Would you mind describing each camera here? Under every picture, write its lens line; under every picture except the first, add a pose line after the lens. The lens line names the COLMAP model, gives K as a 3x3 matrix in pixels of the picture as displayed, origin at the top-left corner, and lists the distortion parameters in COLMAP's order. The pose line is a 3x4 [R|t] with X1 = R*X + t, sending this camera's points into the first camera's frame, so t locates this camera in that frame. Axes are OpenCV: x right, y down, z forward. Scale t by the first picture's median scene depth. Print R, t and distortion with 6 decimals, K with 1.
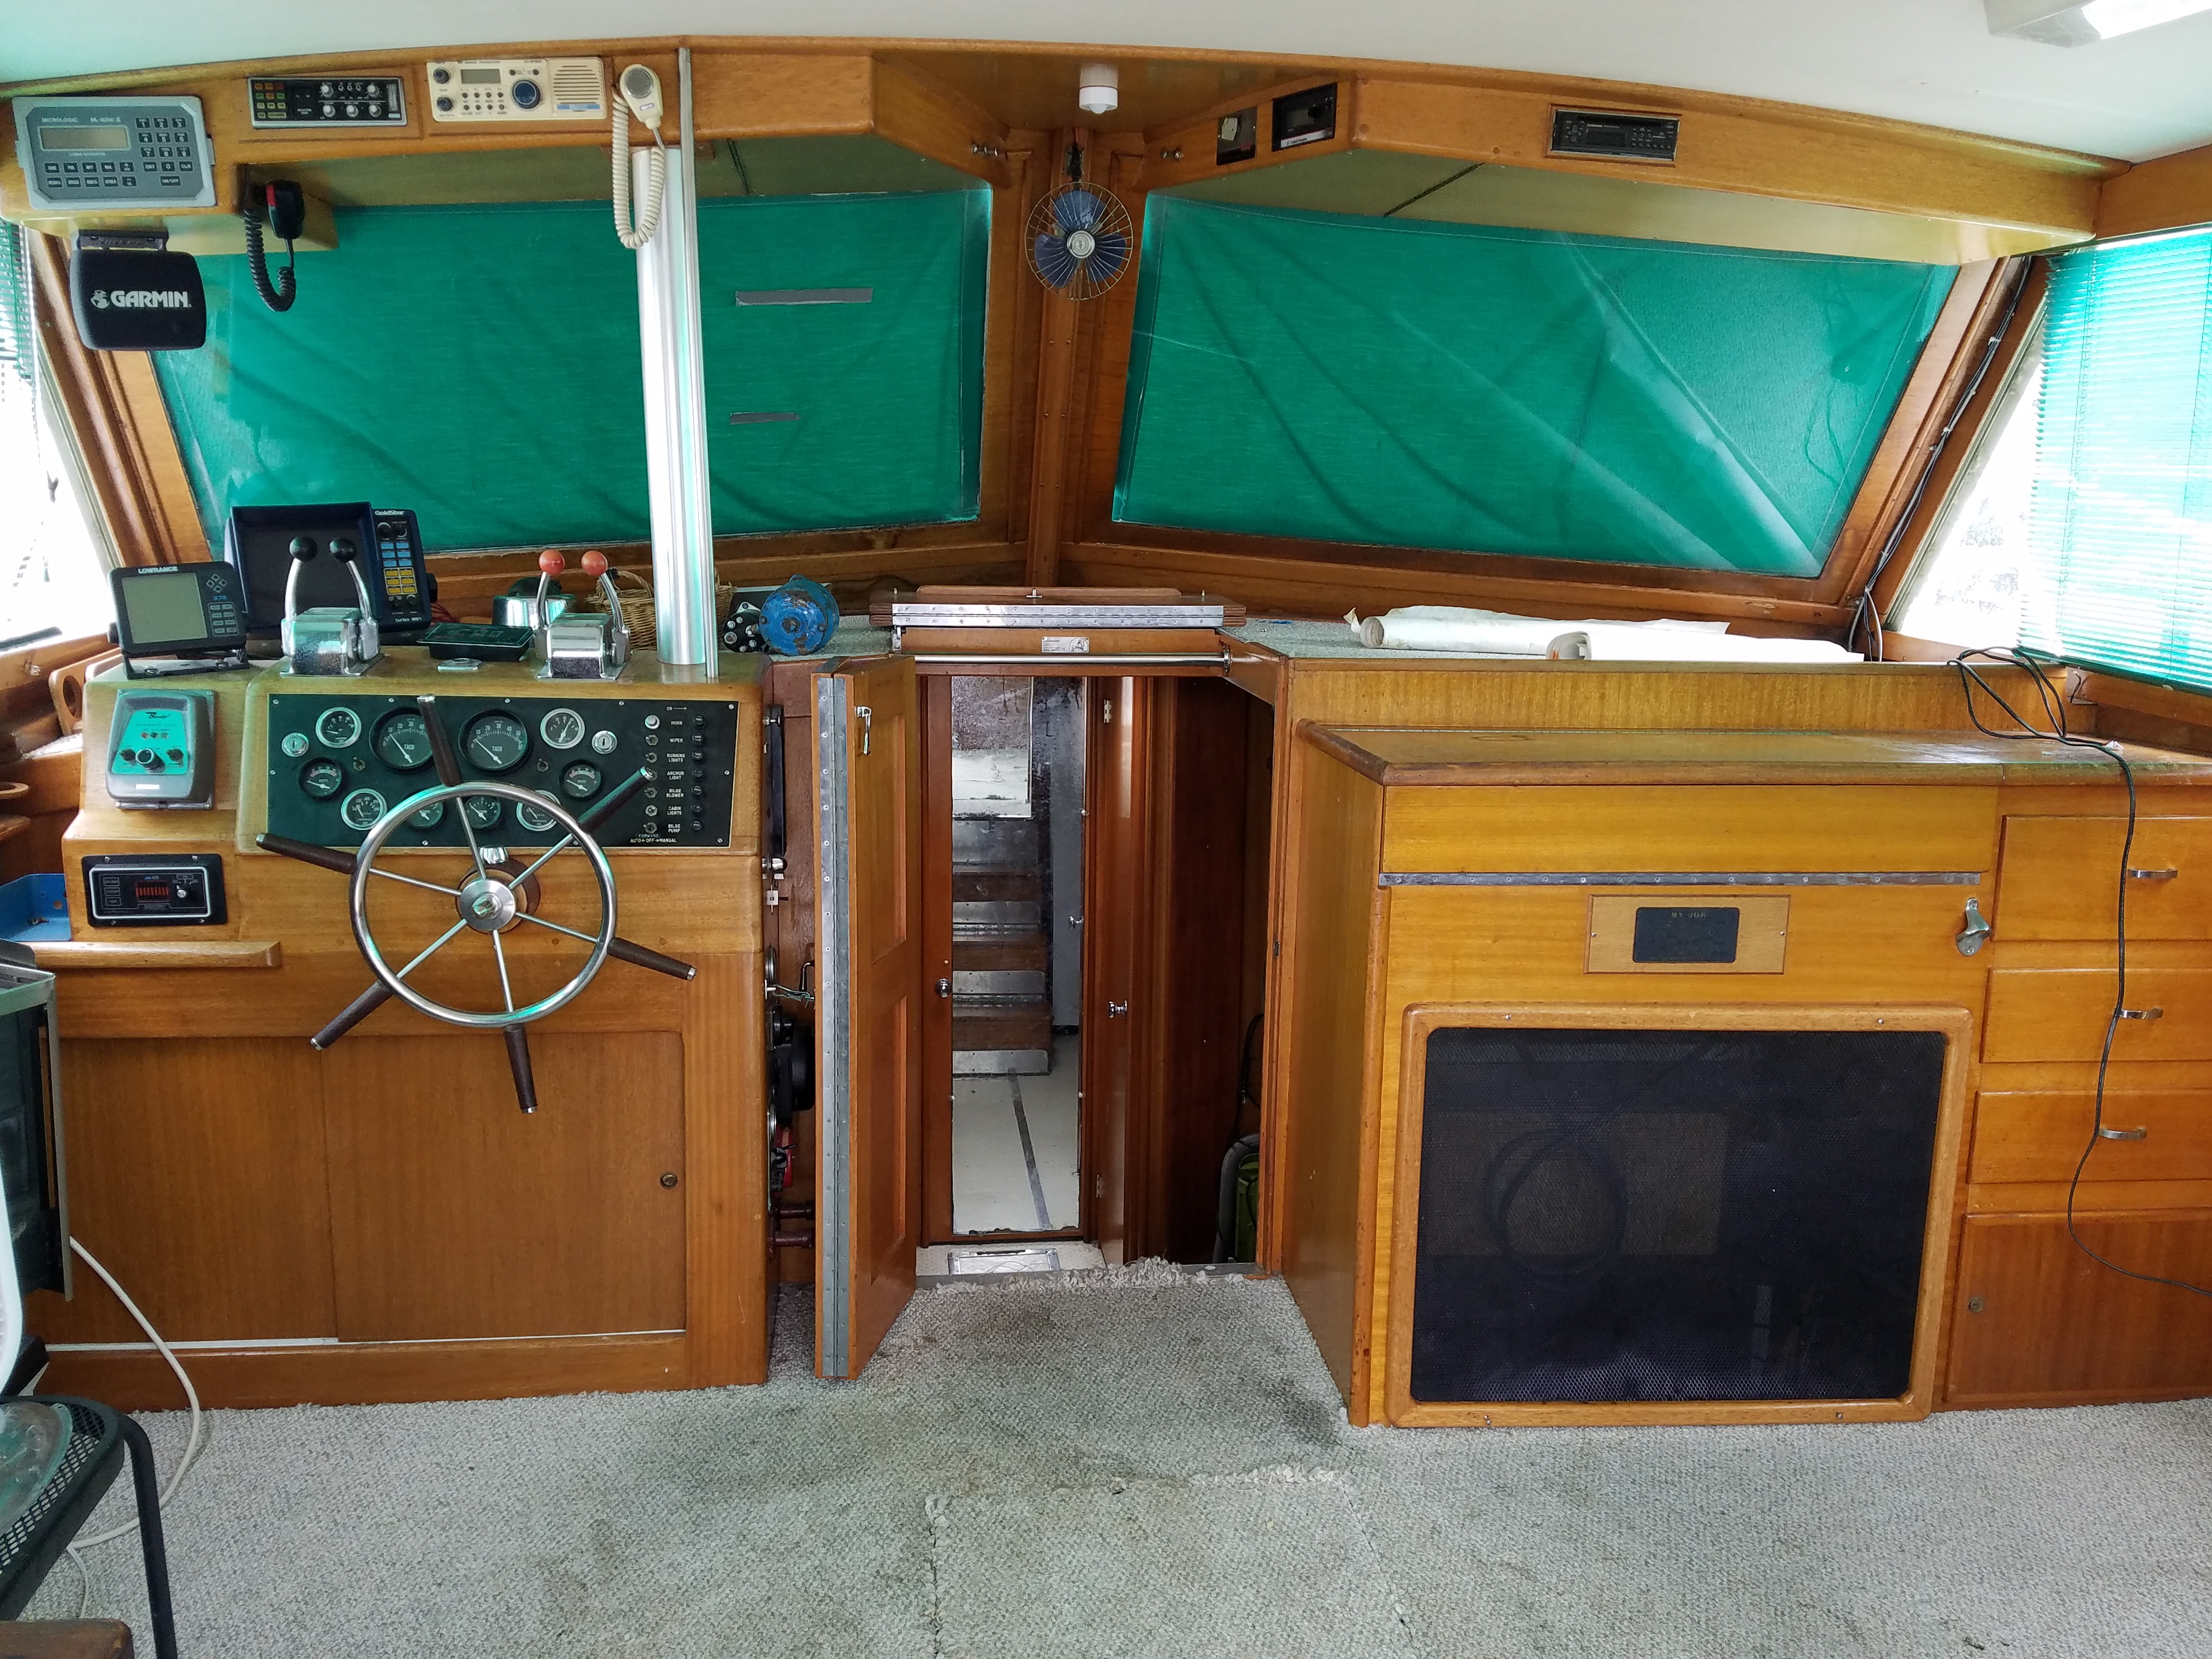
lens RADIAL K [[1713.5, 0, 1101.2], [0, 1713.5, 813.1], [0, 0, 1]] dist [0.151754, -0.004260]
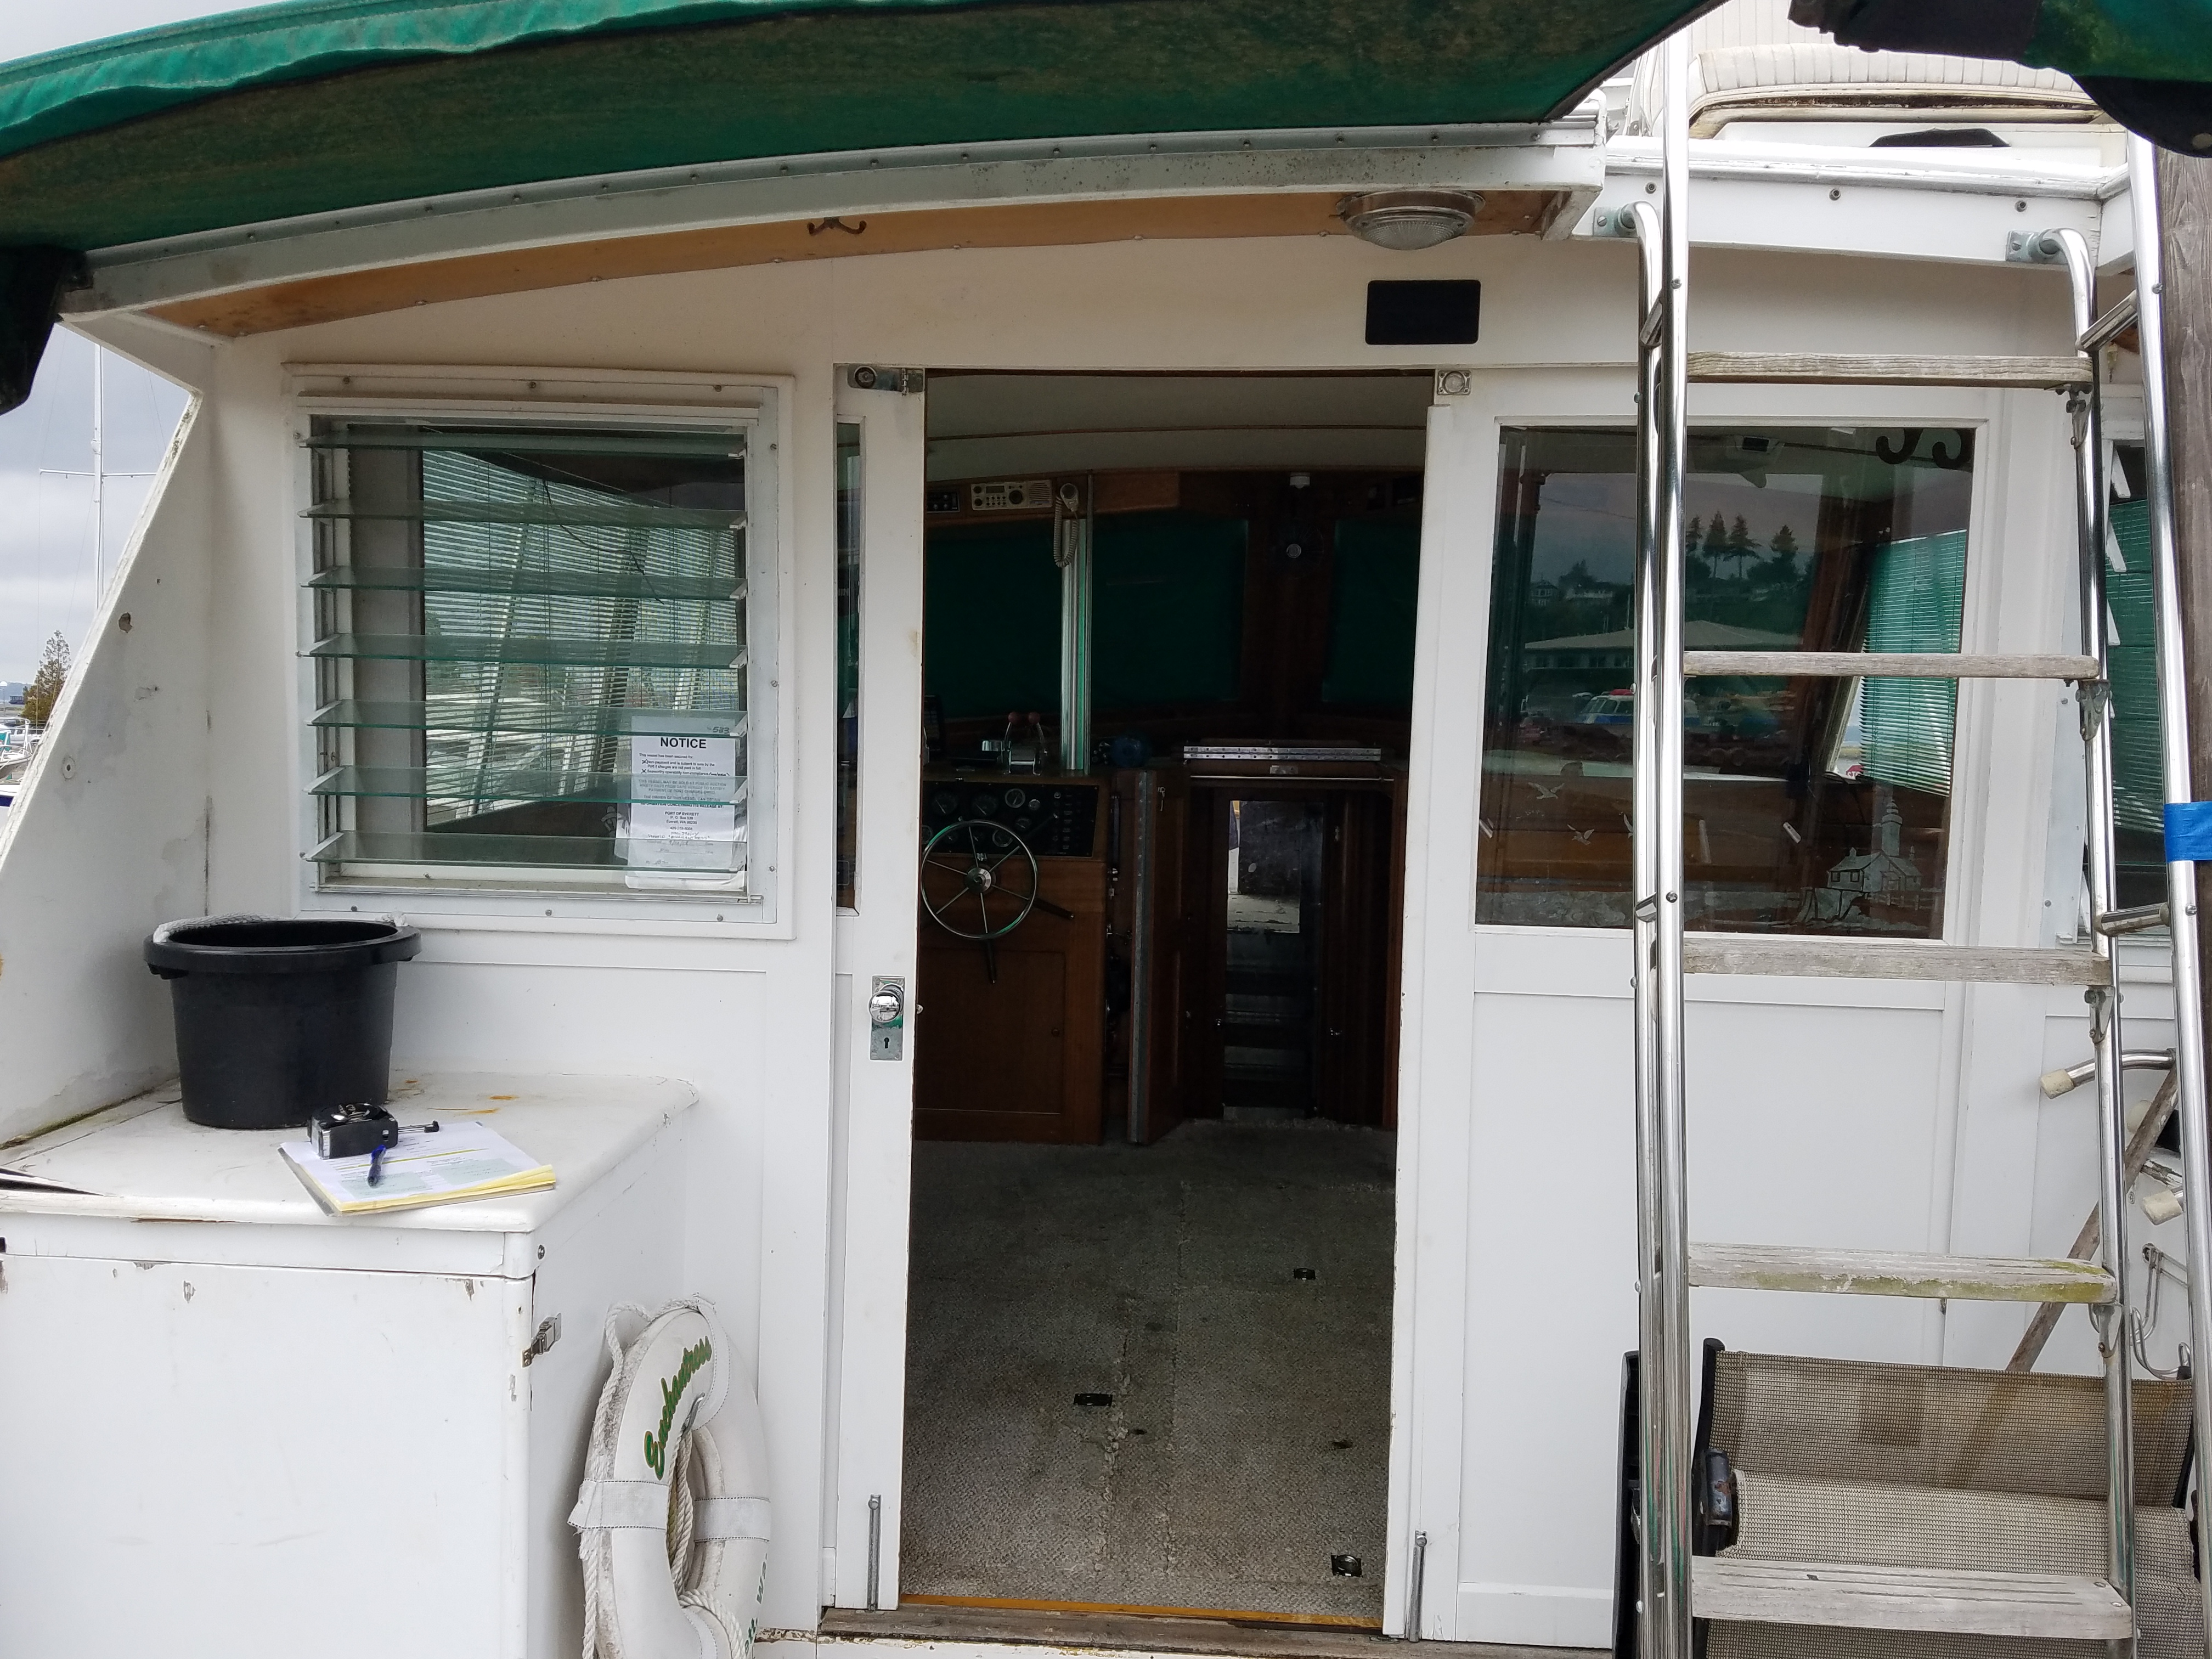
lens RADIAL K [[1713.5, 0, 1109.8], [0, 1713.5, 832.0], [0, 0, 1]] dist [0.151754, -0.004260]
pose [[0.982178, 0.018893, -0.187002, 0.164891], [-0.039008, 0.993762, -0.104480, 0.186481], [0.183862, 0.109912, 0.976788, -0.884134]]
